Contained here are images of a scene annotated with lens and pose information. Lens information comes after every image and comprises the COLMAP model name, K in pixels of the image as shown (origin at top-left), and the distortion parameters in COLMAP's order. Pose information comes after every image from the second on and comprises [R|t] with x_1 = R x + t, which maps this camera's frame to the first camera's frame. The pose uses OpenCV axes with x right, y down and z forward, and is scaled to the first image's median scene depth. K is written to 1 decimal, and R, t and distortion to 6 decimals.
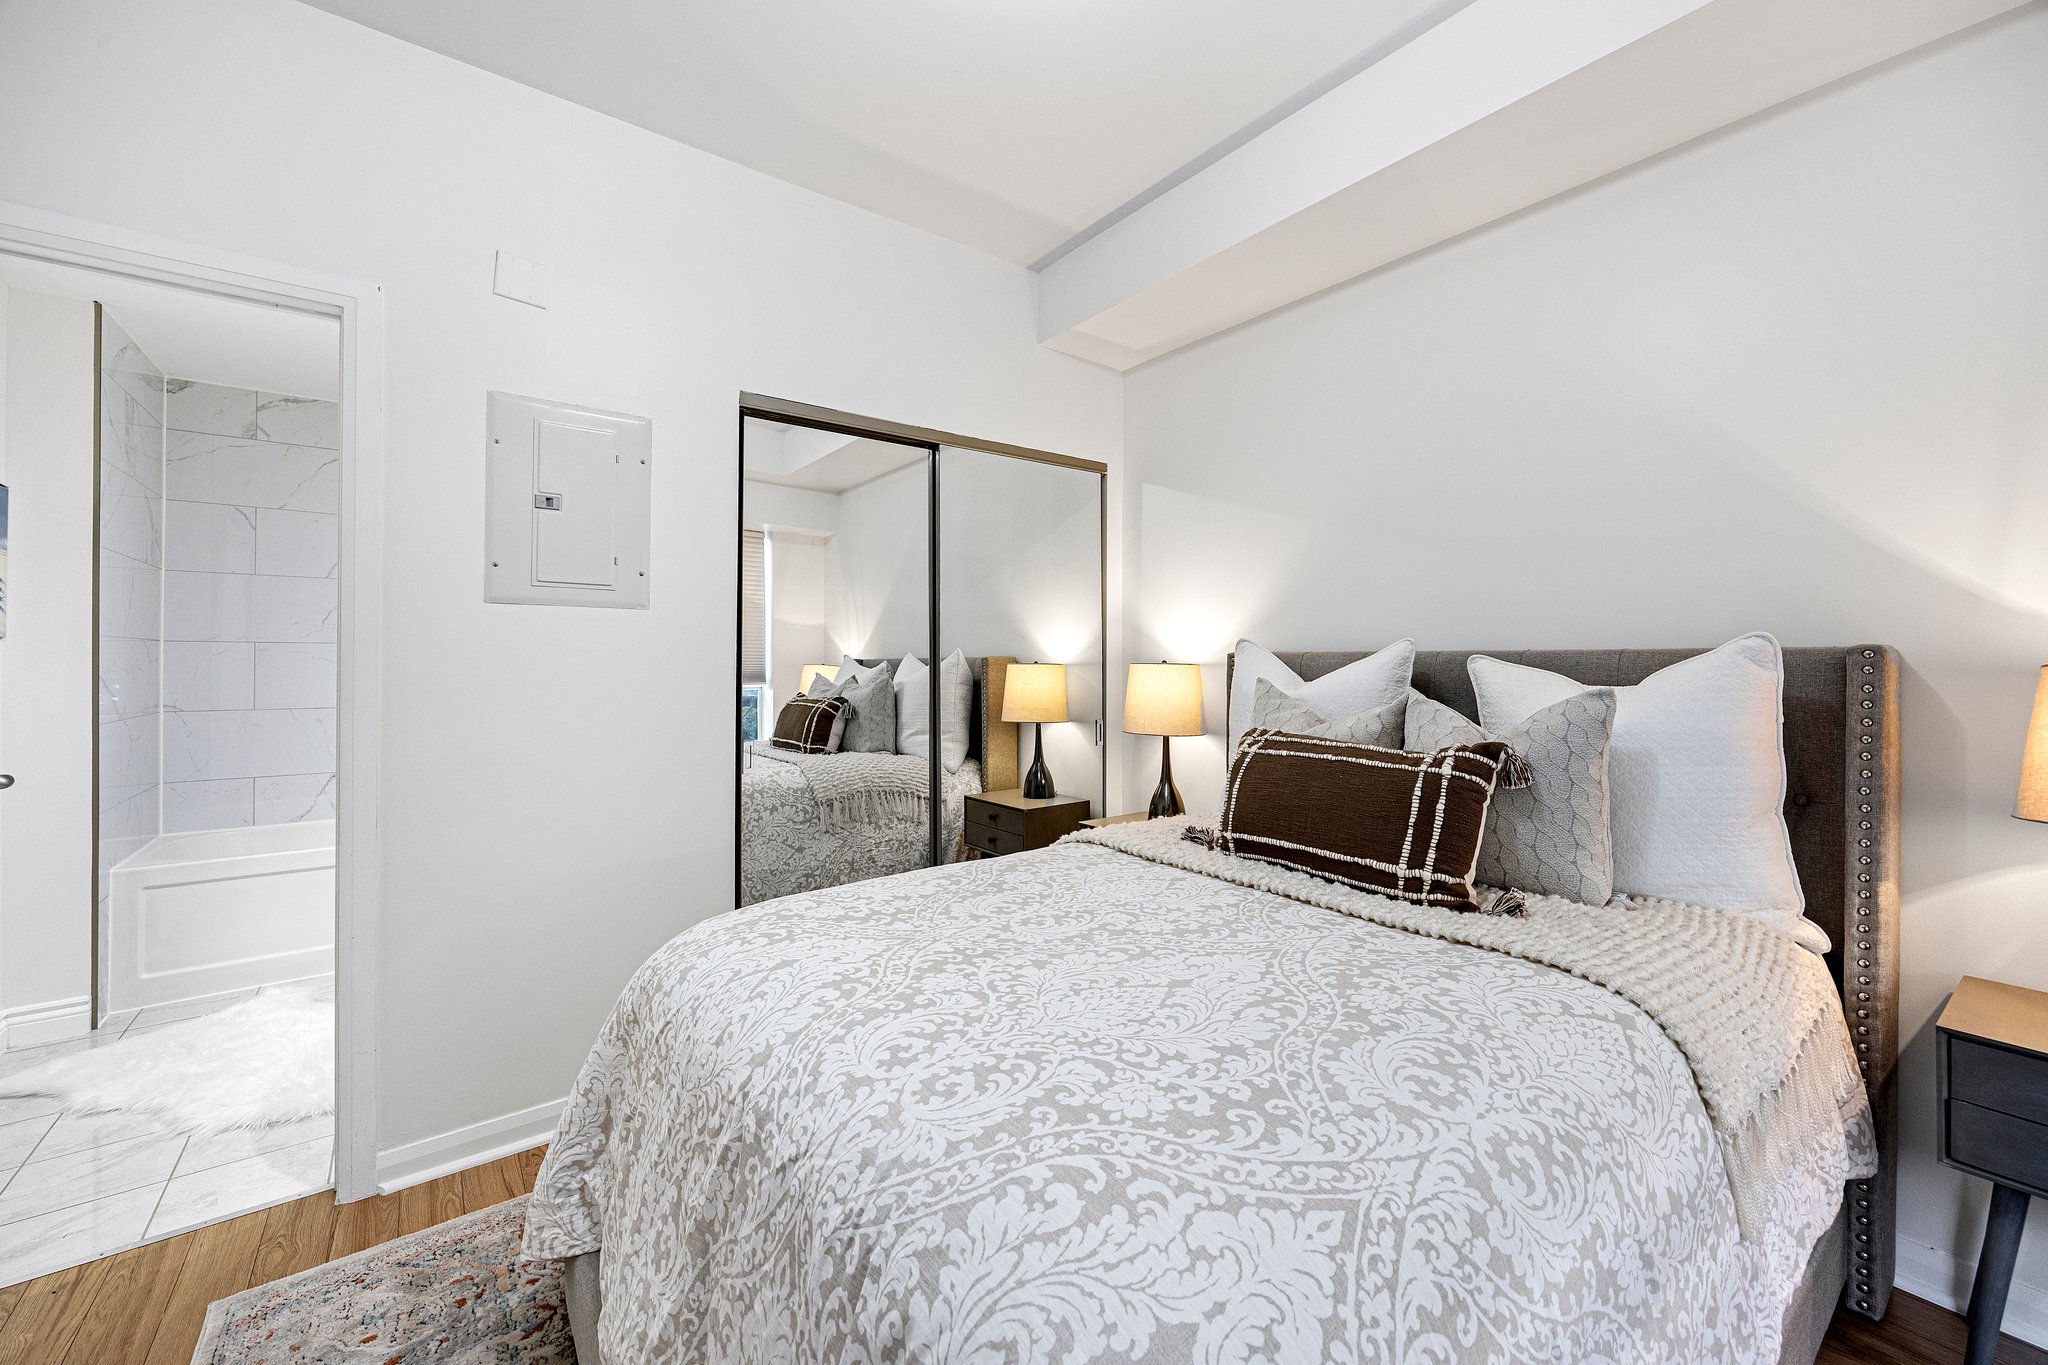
lens RADIAL K [[792.6, 0, 1030.1], [0, 792.6, 672.3], [0, 0, 1]] dist [-0.009377, 0.003903]
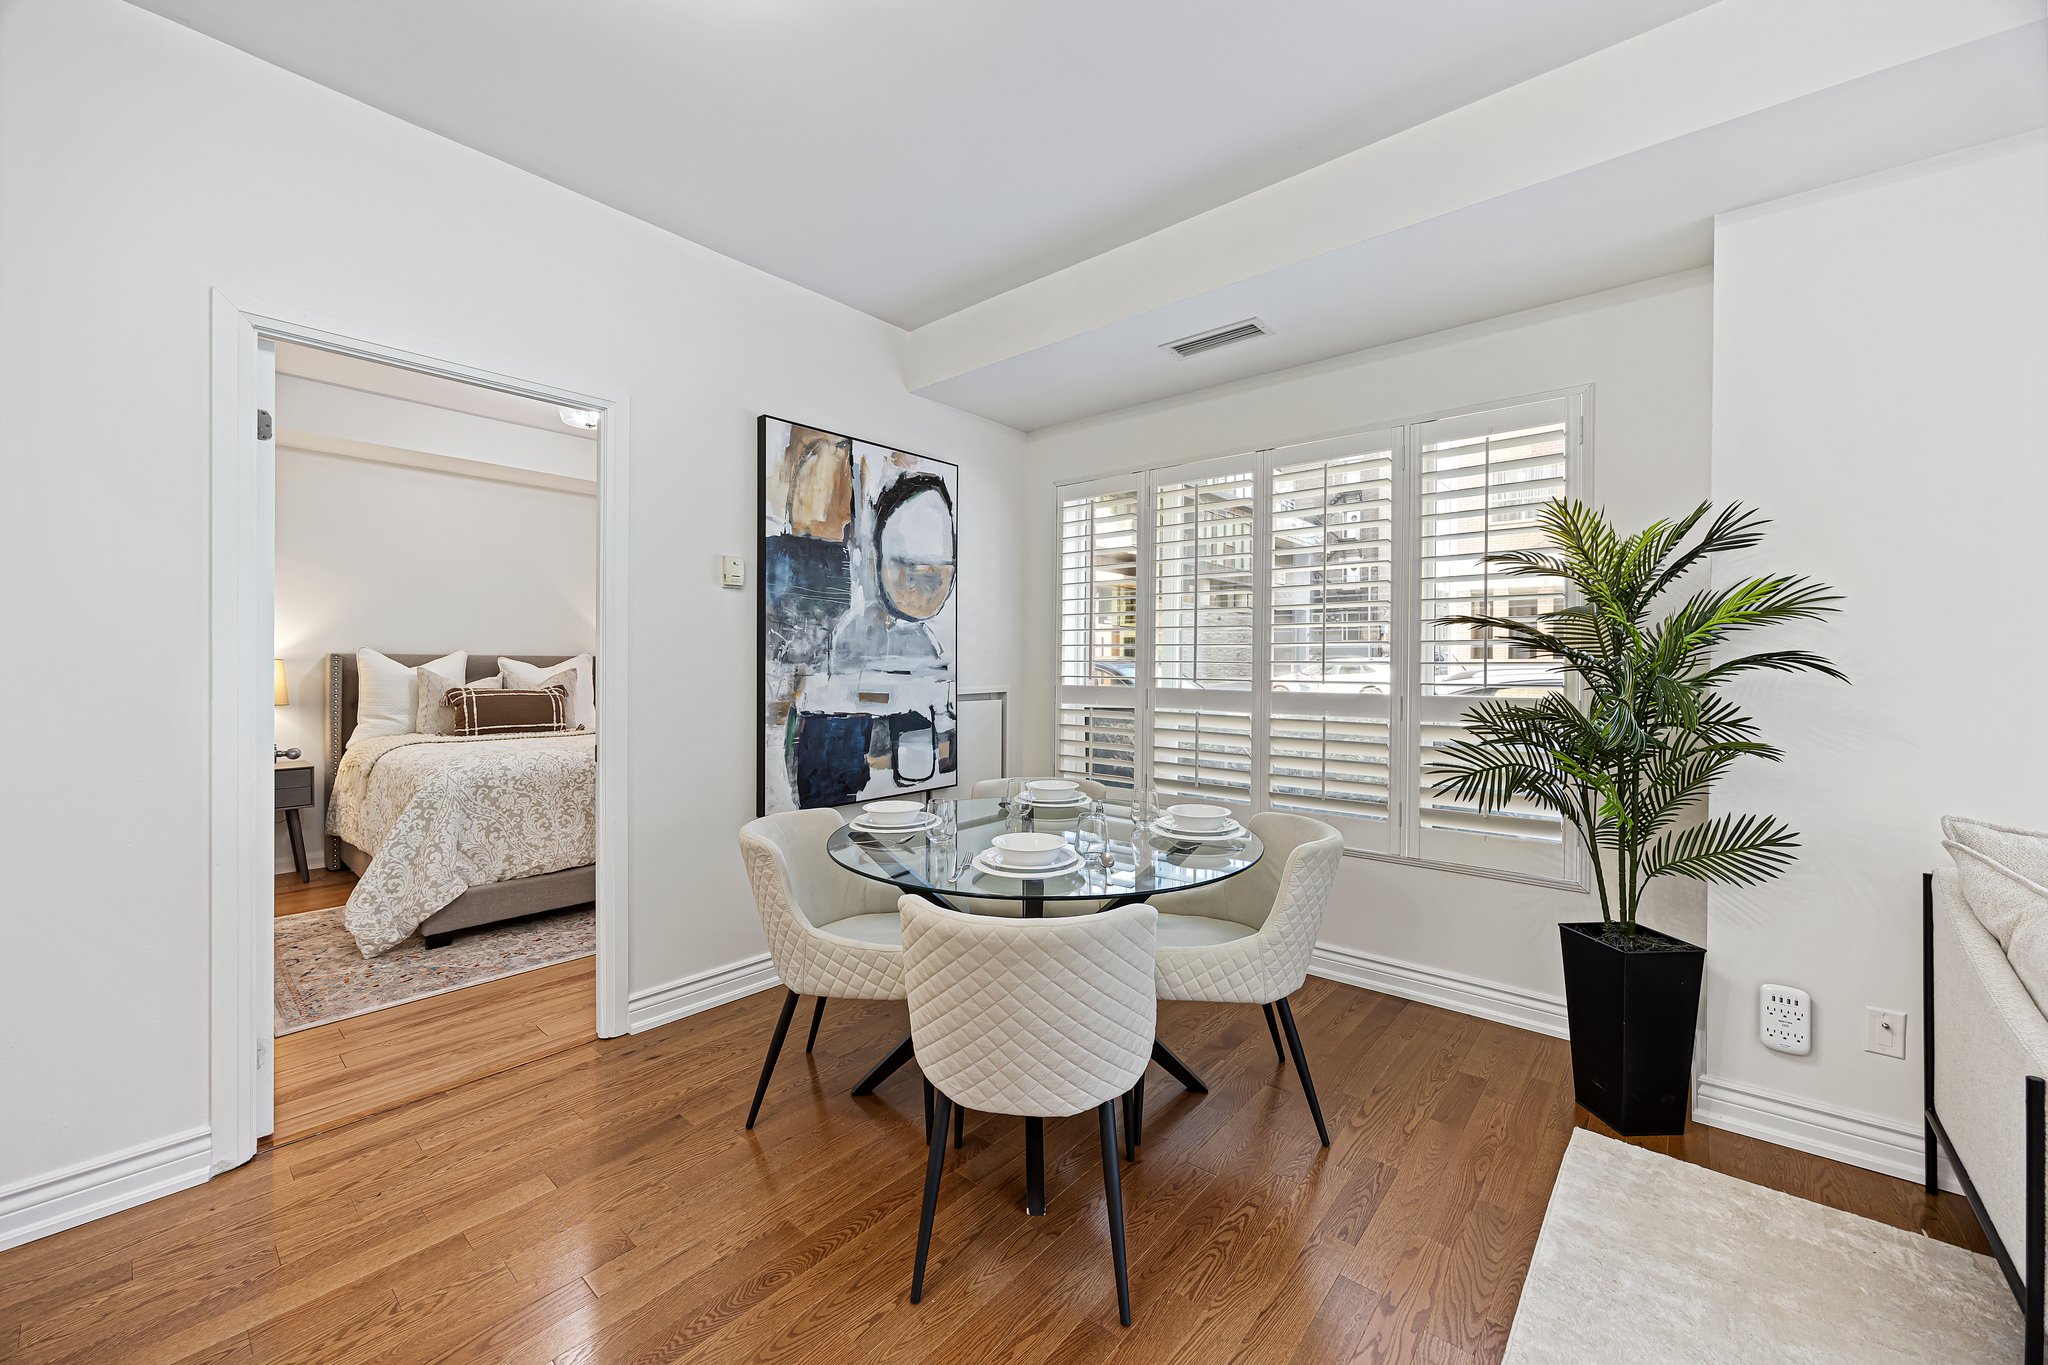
lens RADIAL K [[783.8, 0, 1021.2], [0, 783.8, 658.4], [0, 0, 1]] dist [0.000122, 0.003369]
pose [[-0.188329, -0.001403, 0.982105, -4.308856], [0.001749, 0.999997, 0.001764, -0.031218], [-0.982105, 0.002050, -0.188326, -0.402175]]
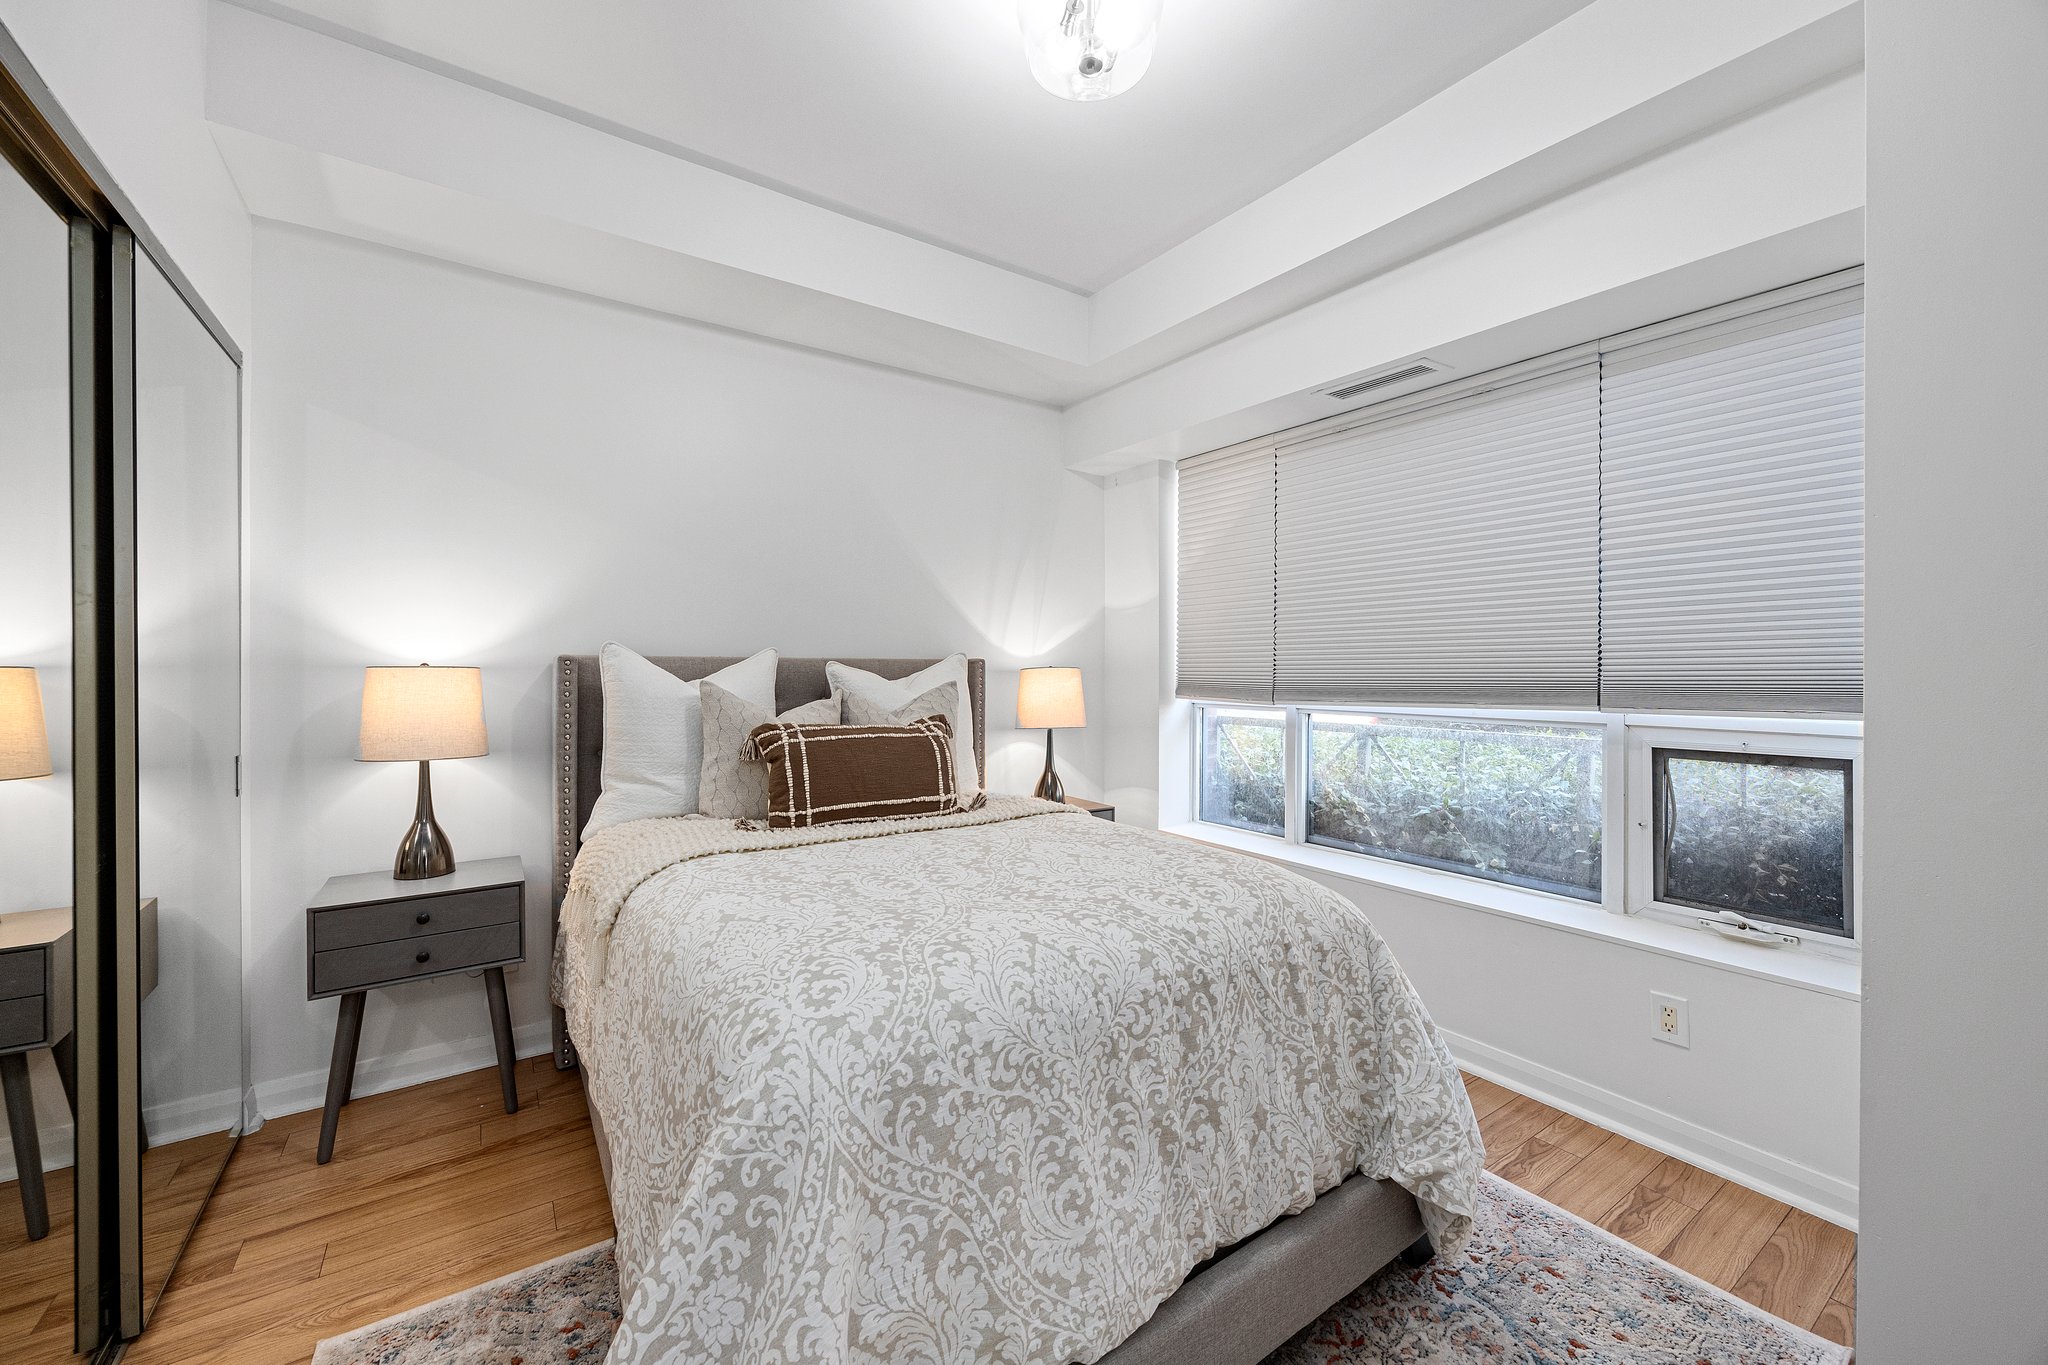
lens RADIAL K [[792.6, 0, 1030.1], [0, 792.6, 672.3], [0, 0, 1]] dist [-0.009377, 0.003903]
pose [[0.056440, -0.005412, 0.998391, -1.565947], [0.004215, 0.999978, 0.005182, -0.014455], [-0.998397, 0.003916, 0.056461, 1.019490]]
